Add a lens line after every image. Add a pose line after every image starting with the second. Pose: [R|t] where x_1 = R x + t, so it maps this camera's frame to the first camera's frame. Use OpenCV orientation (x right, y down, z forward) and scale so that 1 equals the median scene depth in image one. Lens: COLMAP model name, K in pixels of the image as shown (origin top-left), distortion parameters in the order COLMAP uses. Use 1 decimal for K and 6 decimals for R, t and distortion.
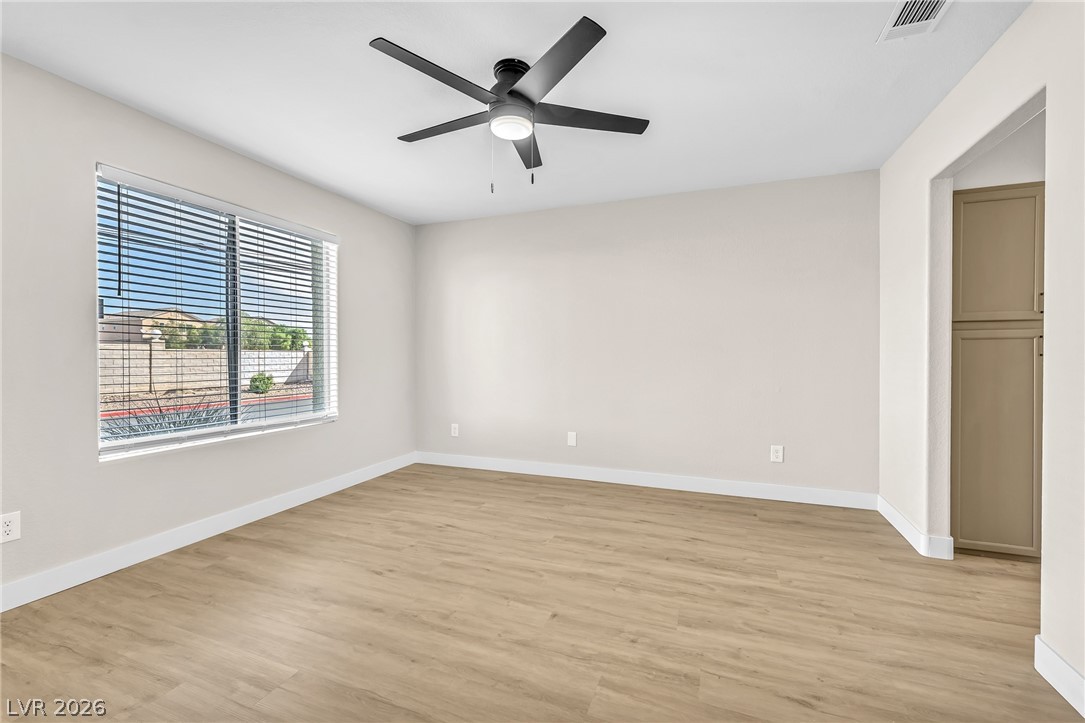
lens RADIAL K [[448.1, 0, 551.1], [0, 448.1, 361.1], [0, 0, 1]] dist [0.001824, 0.000571]
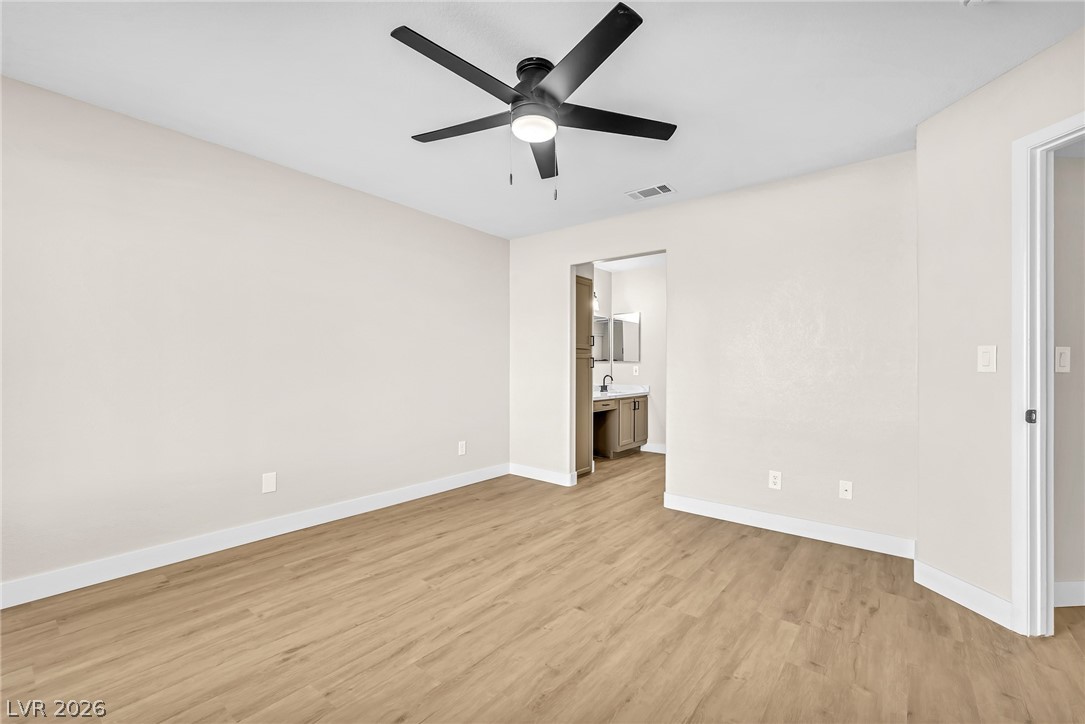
lens RADIAL K [[448.1, 0, 543.3], [0, 448.1, 365.0], [0, 0, 1]] dist [0.001824, 0.000571]
pose [[0.314873, 0.005026, 0.949121, -0.830879], [0.009441, 0.999920, -0.008427, -0.008735], [-0.949087, 0.011614, 0.314800, 0.582342]]
